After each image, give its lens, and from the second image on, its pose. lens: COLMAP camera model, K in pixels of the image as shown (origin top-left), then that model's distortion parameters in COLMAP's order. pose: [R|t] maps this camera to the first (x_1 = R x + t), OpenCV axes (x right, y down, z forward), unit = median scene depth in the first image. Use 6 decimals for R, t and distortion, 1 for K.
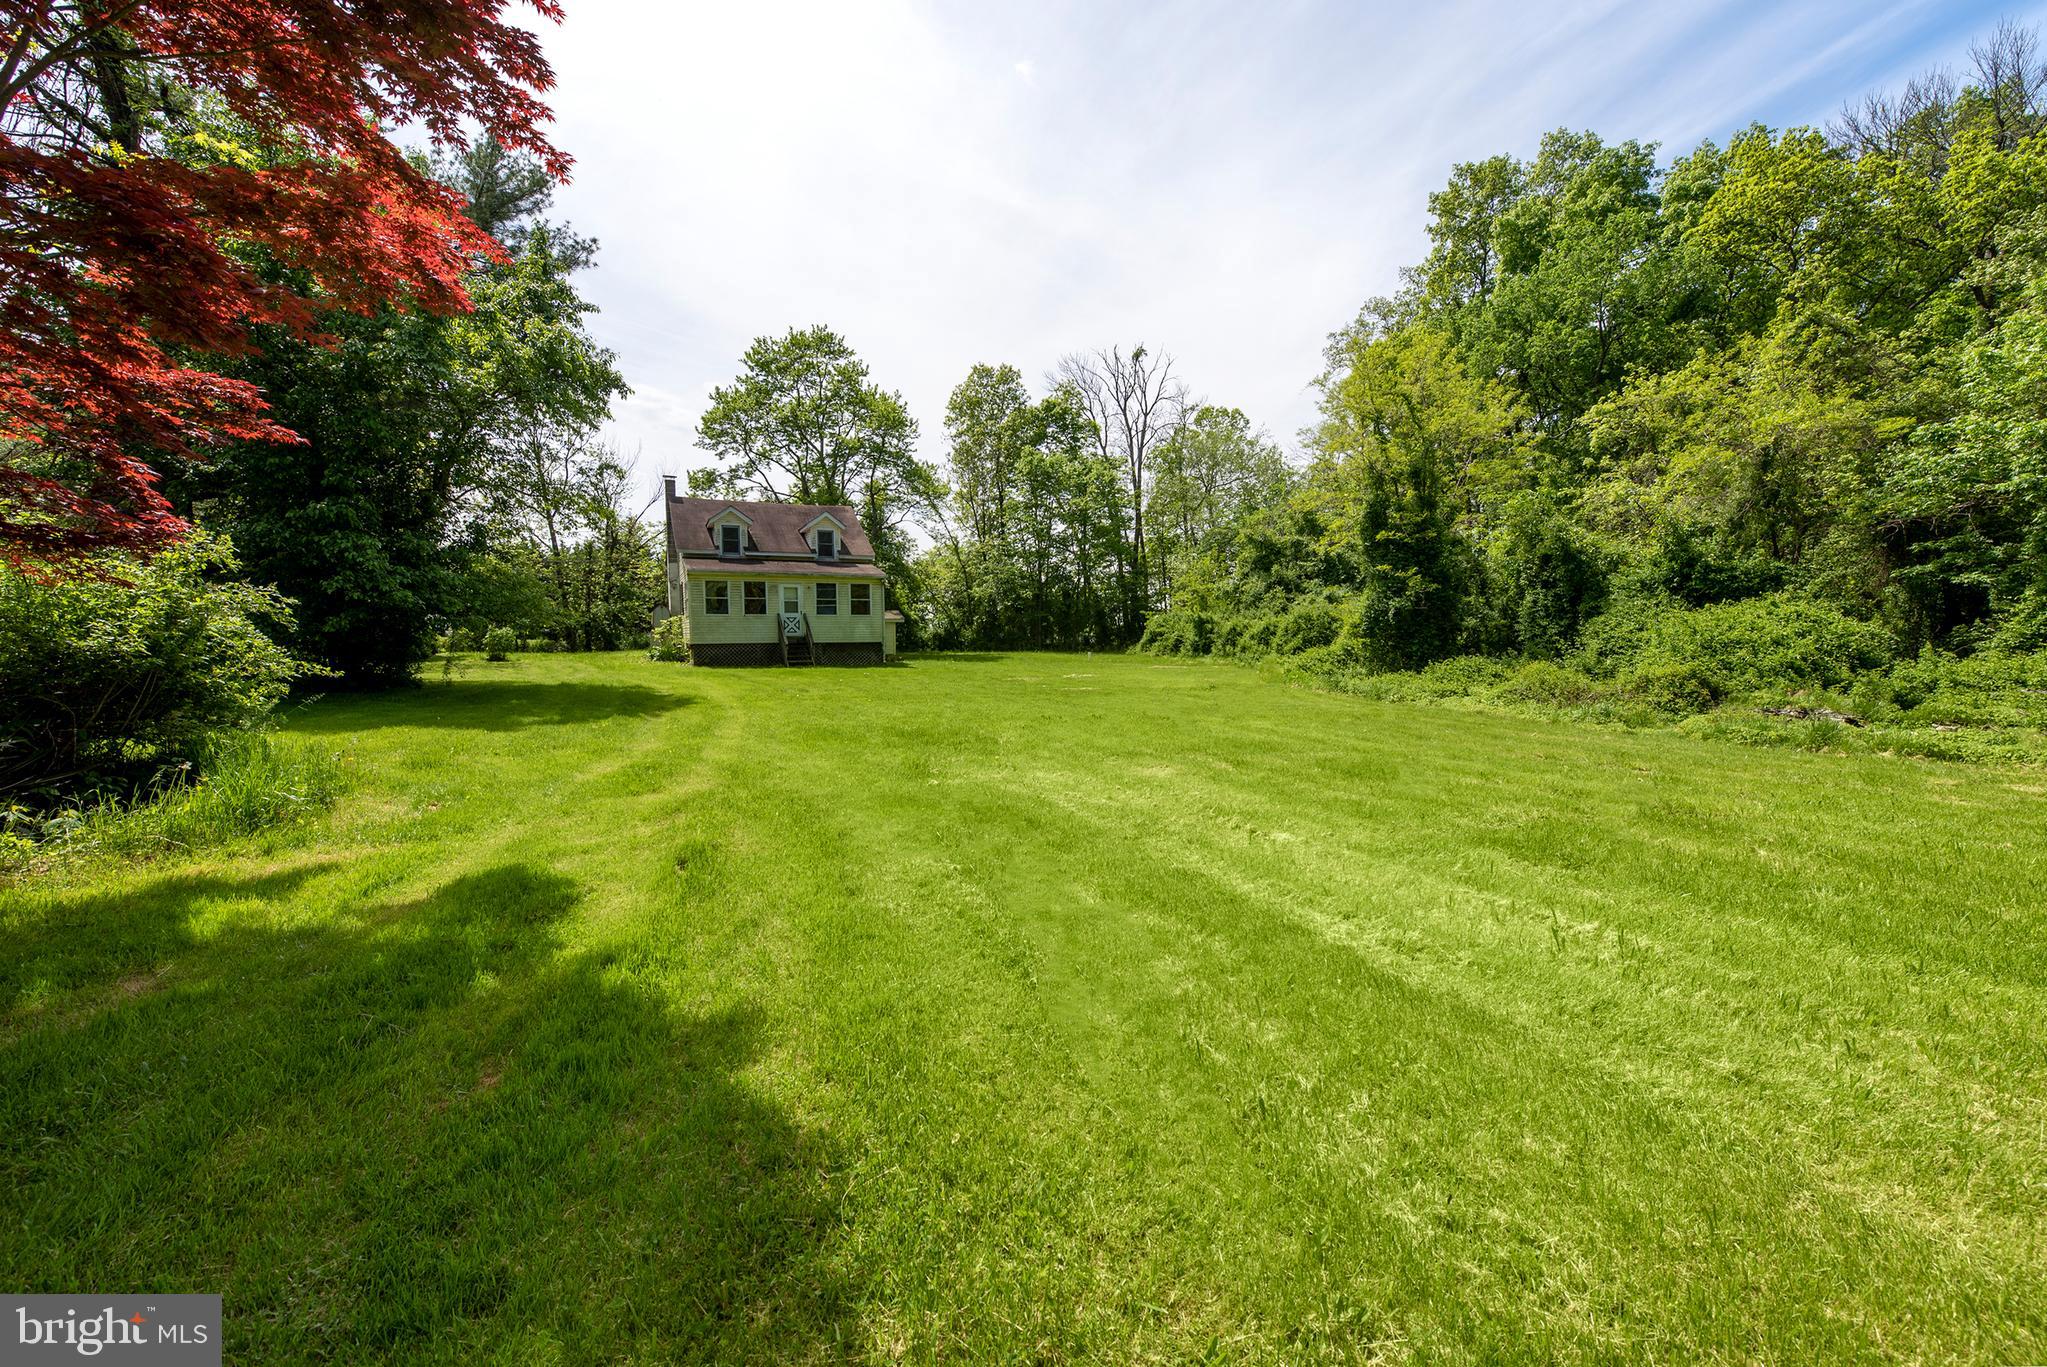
lens RADIAL K [[833.3, 0, 1033.9], [0, 833.3, 680.5], [0, 0, 1]] dist [0.011013, 0.000014]
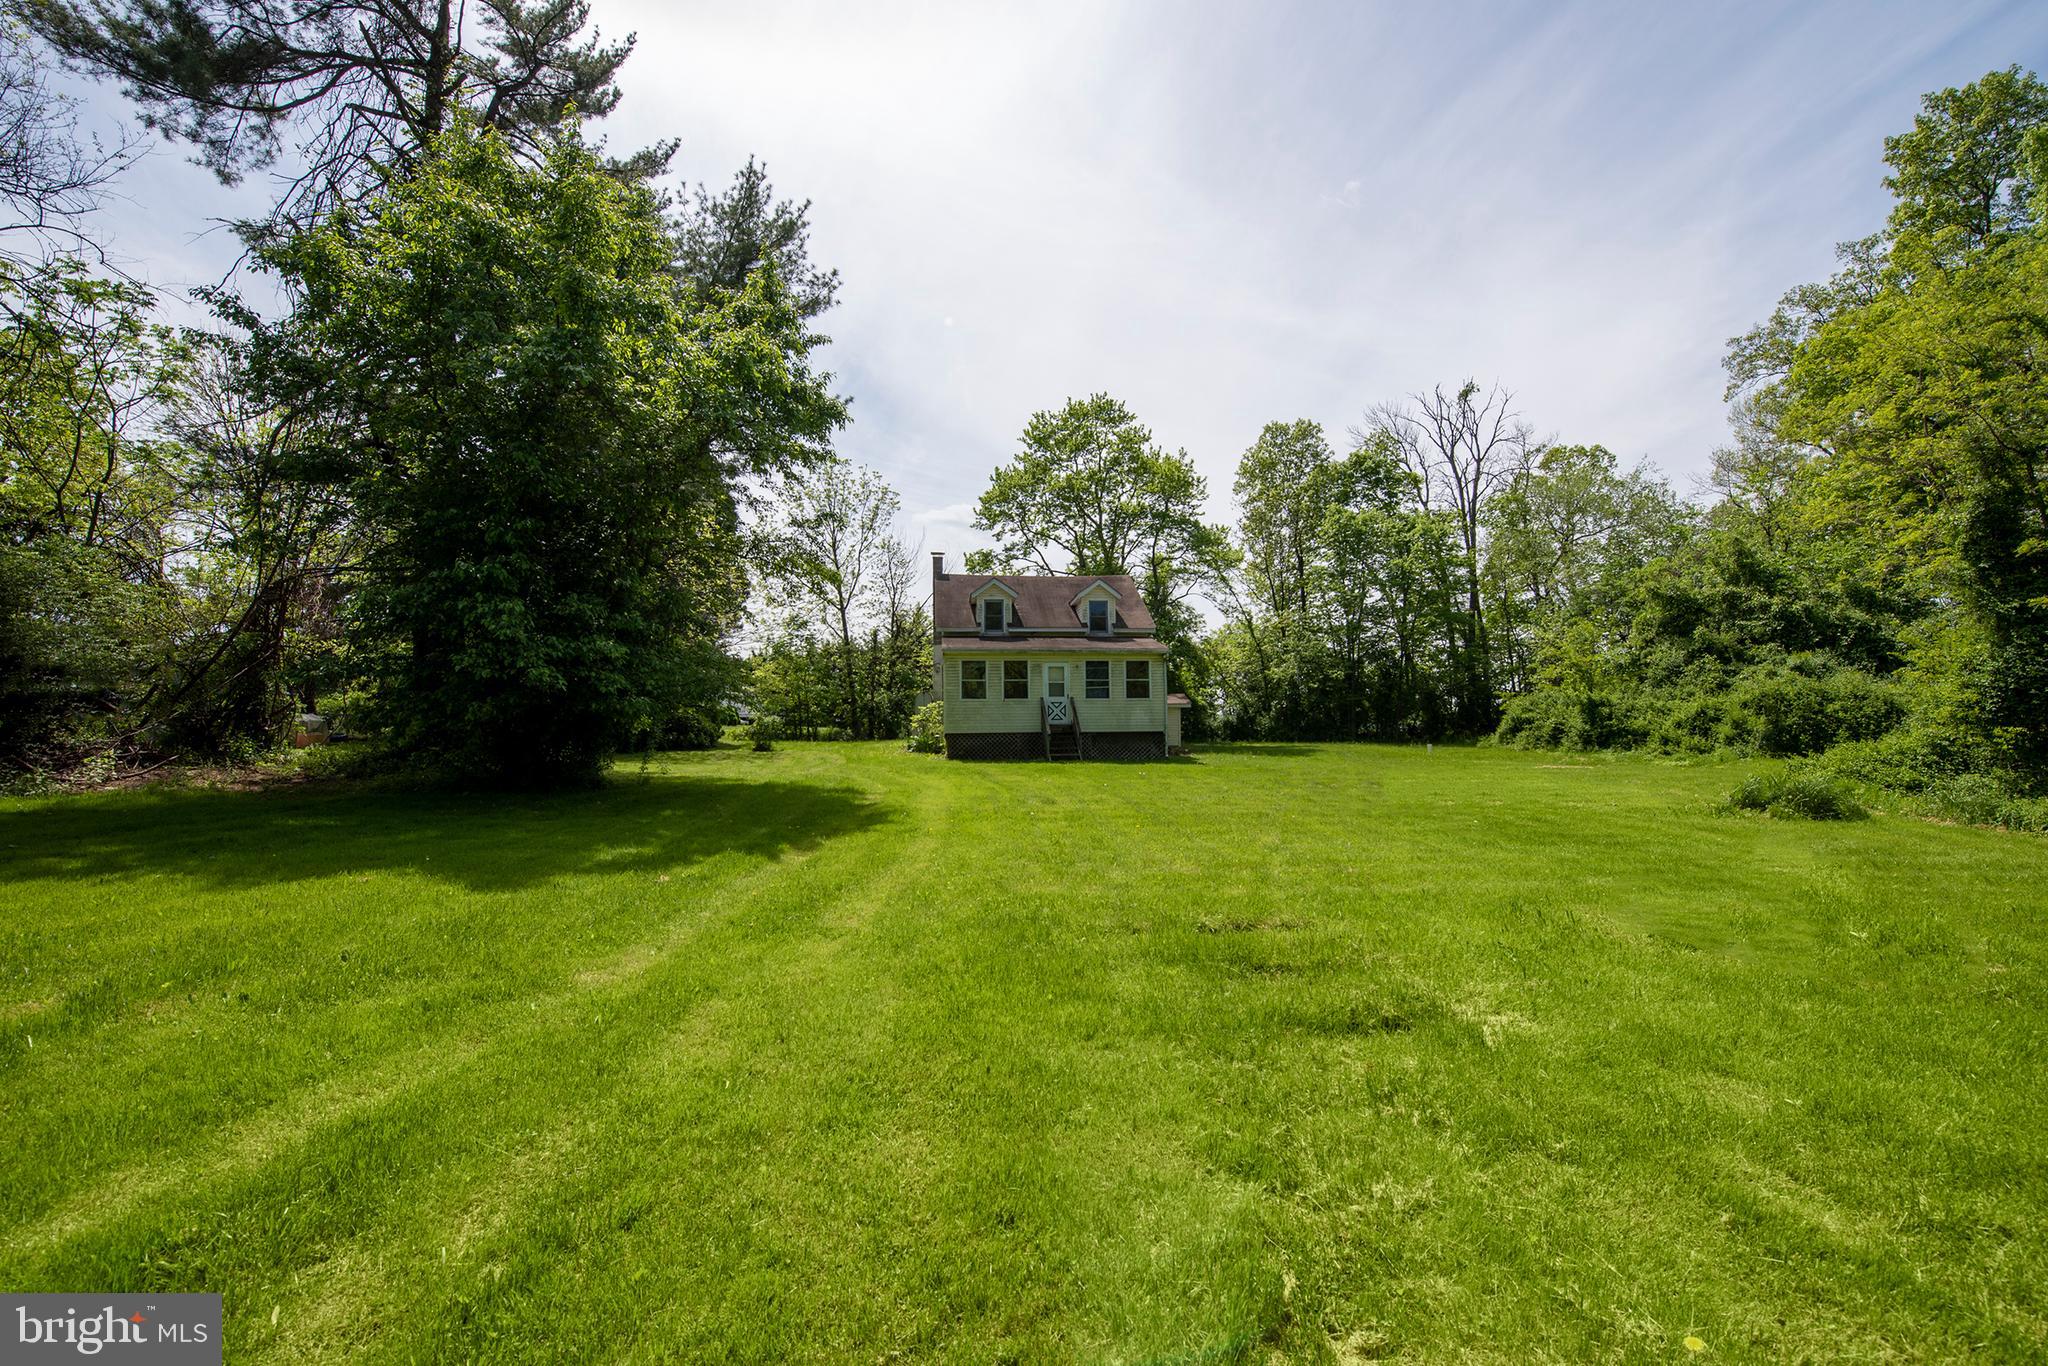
lens RADIAL K [[813.5, 0, 1029.9], [0, 813.5, 682.2], [0, 0, 1]] dist [-0.011121, -0.000176]
pose [[0.940116, -0.018490, -0.340354, -0.024592], [-0.017304, 0.994651, -0.101831, -0.007820], [0.340416, 0.101622, 0.934767, 0.151158]]
